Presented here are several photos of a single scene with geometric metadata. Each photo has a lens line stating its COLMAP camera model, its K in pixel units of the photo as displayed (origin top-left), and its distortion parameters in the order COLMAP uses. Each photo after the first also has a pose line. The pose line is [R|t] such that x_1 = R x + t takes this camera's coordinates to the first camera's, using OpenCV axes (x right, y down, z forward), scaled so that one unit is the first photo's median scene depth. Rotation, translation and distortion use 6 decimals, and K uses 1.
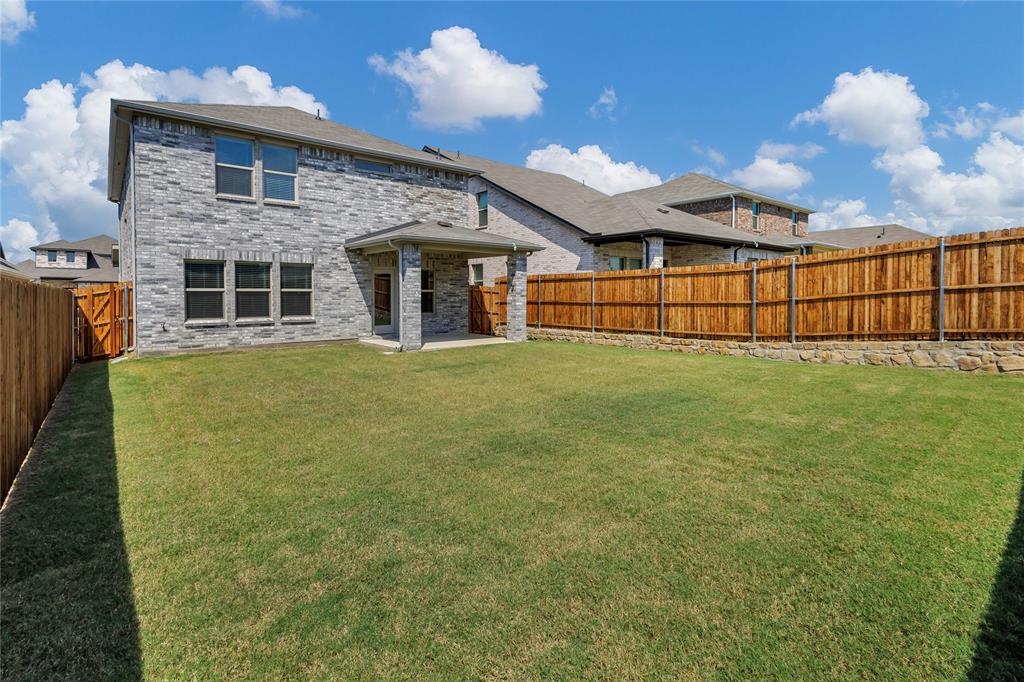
lens RADIAL K [[484.6, 0, 511.2], [0, 484.6, 301.9], [0, 0, 1]] dist [0.000398, 0.000022]
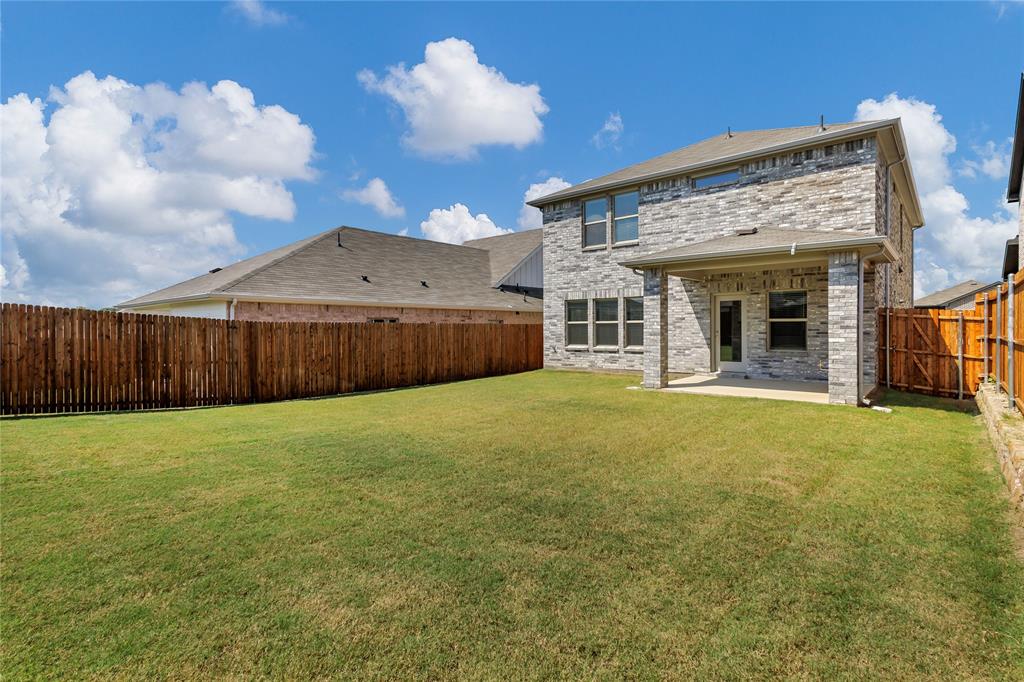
lens RADIAL K [[501.4, 0, 511.5], [0, 501.4, 329.0], [0, 0, 1]] dist [-0.000425, -0.000010]
pose [[0.153549, 0.003598, -0.988135, 0.644132], [-0.009732, 0.999950, 0.002129, -0.008553], [0.988093, 0.009289, 0.153576, 0.582685]]
